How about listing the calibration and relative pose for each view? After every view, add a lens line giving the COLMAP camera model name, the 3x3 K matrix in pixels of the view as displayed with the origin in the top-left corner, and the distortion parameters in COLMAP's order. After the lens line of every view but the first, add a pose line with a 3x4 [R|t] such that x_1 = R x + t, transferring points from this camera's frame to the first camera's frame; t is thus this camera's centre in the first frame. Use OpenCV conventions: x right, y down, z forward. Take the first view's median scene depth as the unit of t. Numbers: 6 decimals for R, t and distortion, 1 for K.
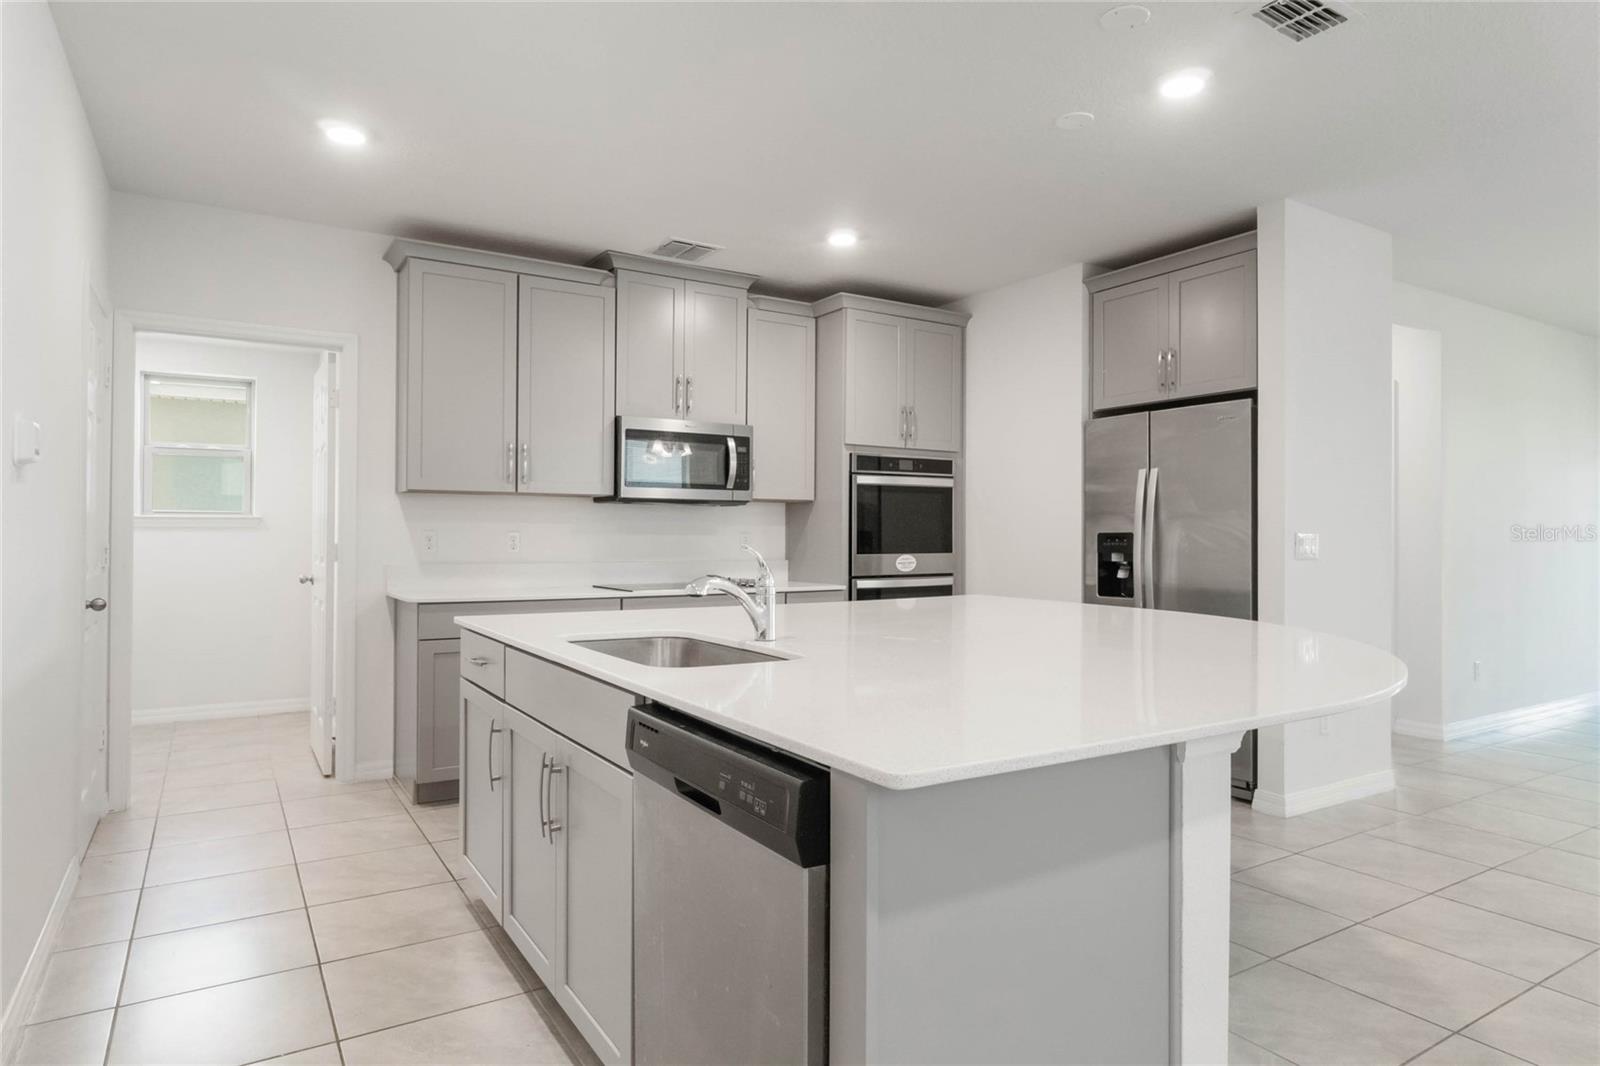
lens RADIAL K [[941.3, 0, 797.9], [0, 941.3, 526.1], [0, 0, 1]] dist [-0.007028, -0.001154]
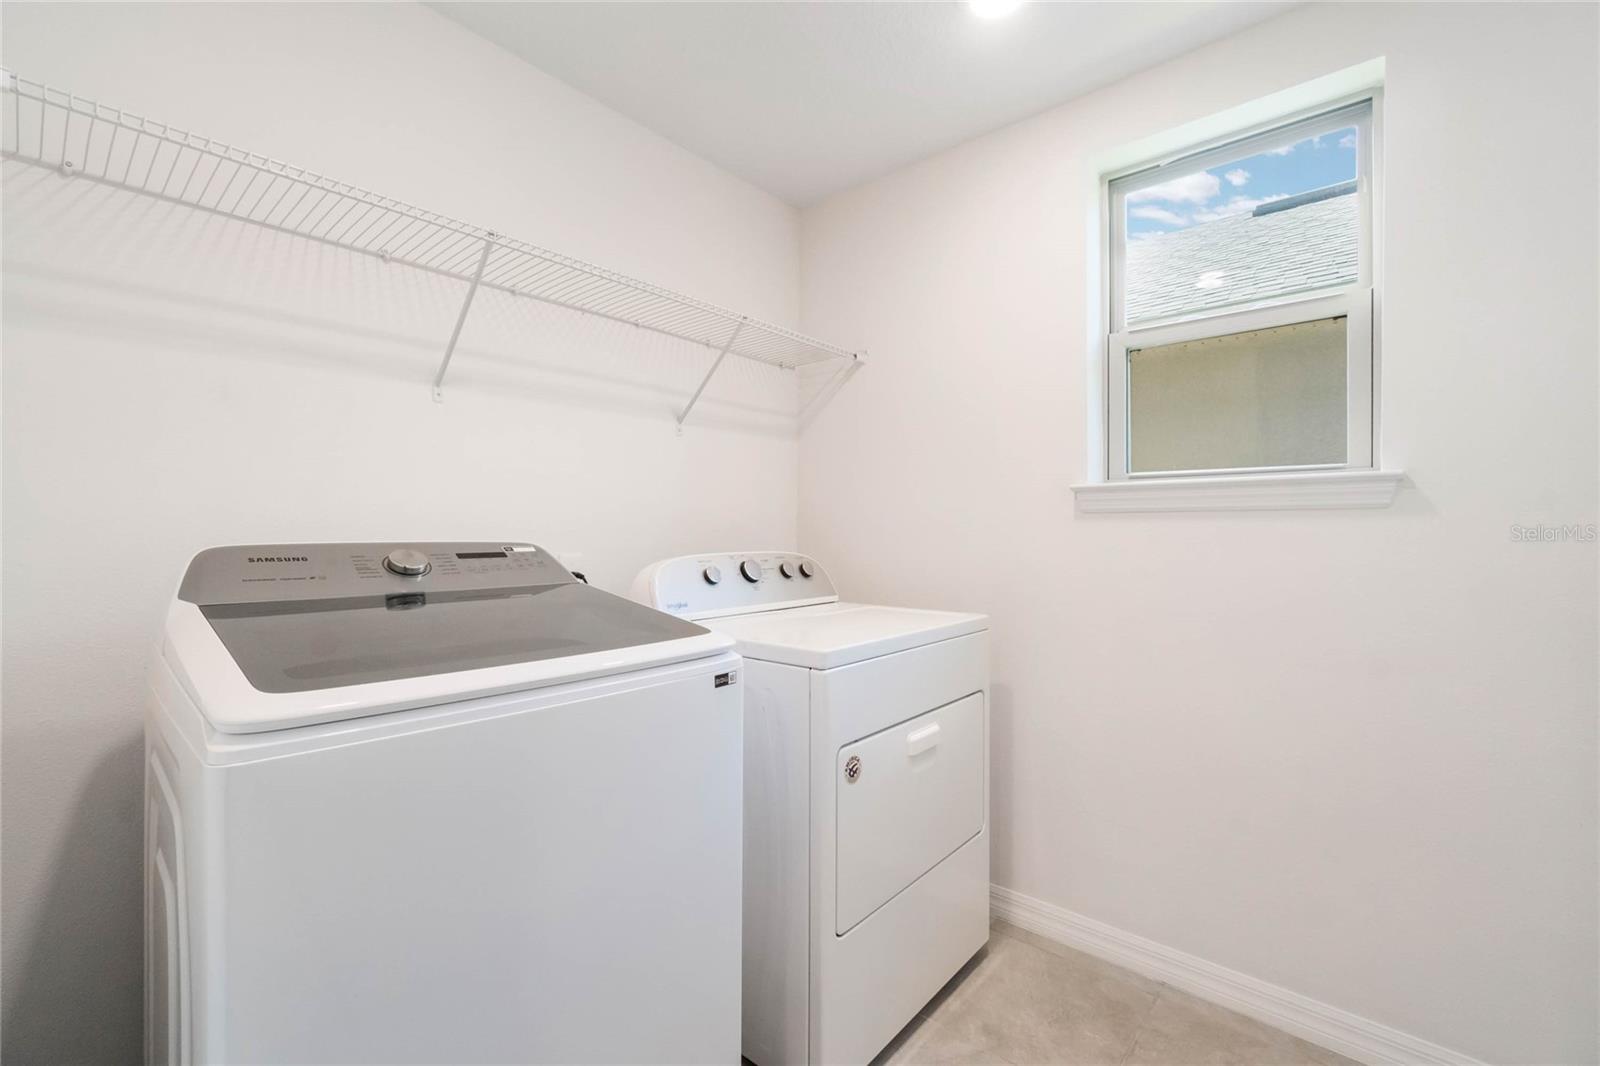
lens RADIAL K [[691.6, 0, 790.8], [0, 691.6, 536.0], [0, 0, 1]] dist [-0.003944, 0.000449]
pose [[0.299102, -0.001472, -0.954220, -0.397582], [0.002535, 0.999997, -0.000748, 0.013177], [0.954218, -0.002195, 0.299105, 0.709076]]
